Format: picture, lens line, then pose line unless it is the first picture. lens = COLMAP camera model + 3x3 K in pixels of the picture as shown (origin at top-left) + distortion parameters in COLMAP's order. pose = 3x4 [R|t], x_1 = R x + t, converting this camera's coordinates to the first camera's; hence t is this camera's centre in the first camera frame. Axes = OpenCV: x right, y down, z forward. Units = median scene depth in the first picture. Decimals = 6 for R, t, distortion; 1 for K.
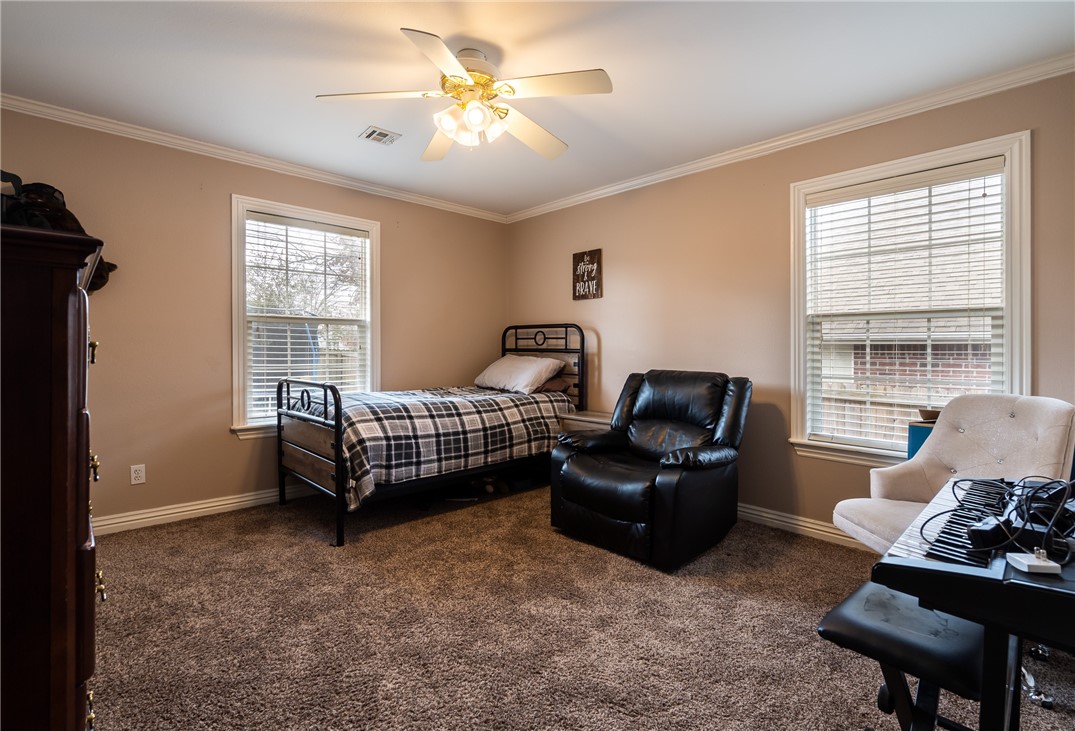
lens RADIAL K [[493.5, 0, 536.5], [0, 493.5, 356.7], [0, 0, 1]] dist [0.002633, -0.000185]
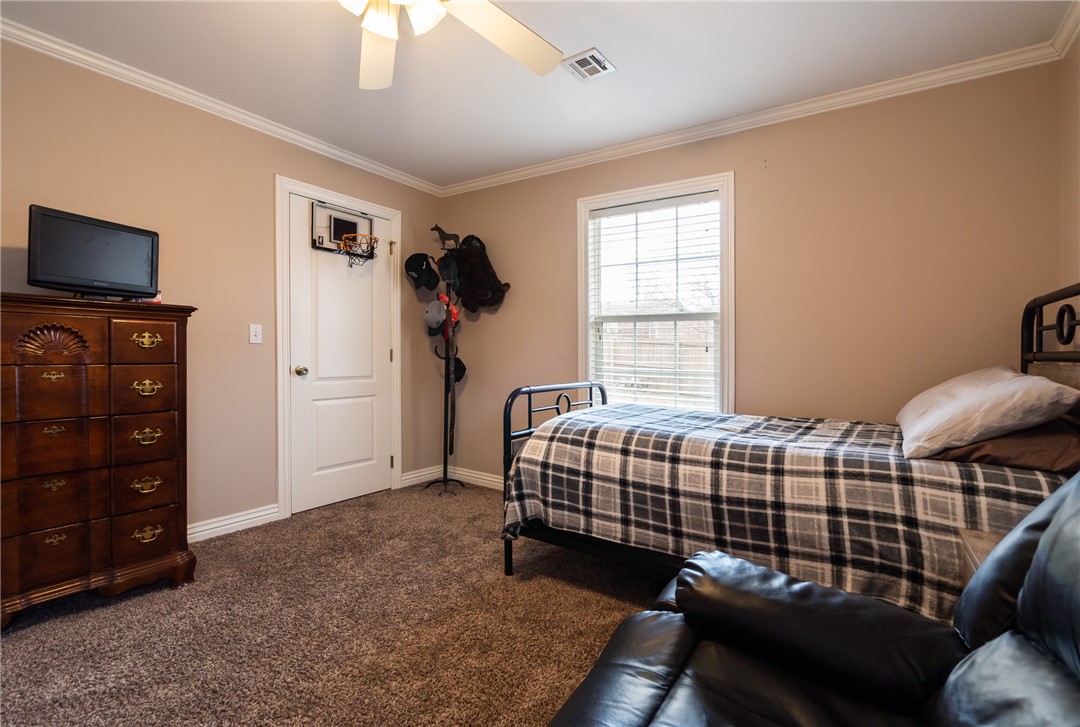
lens RADIAL K [[501.7, 0, 540.1], [0, 501.7, 356.2], [0, 0, 1]] dist [-0.003359, 0.001705]
pose [[0.211492, 0.010564, -0.977323, 0.403431], [-0.020148, 0.999776, 0.006447, -0.008025], [0.977172, 0.018327, 0.211657, 0.727130]]
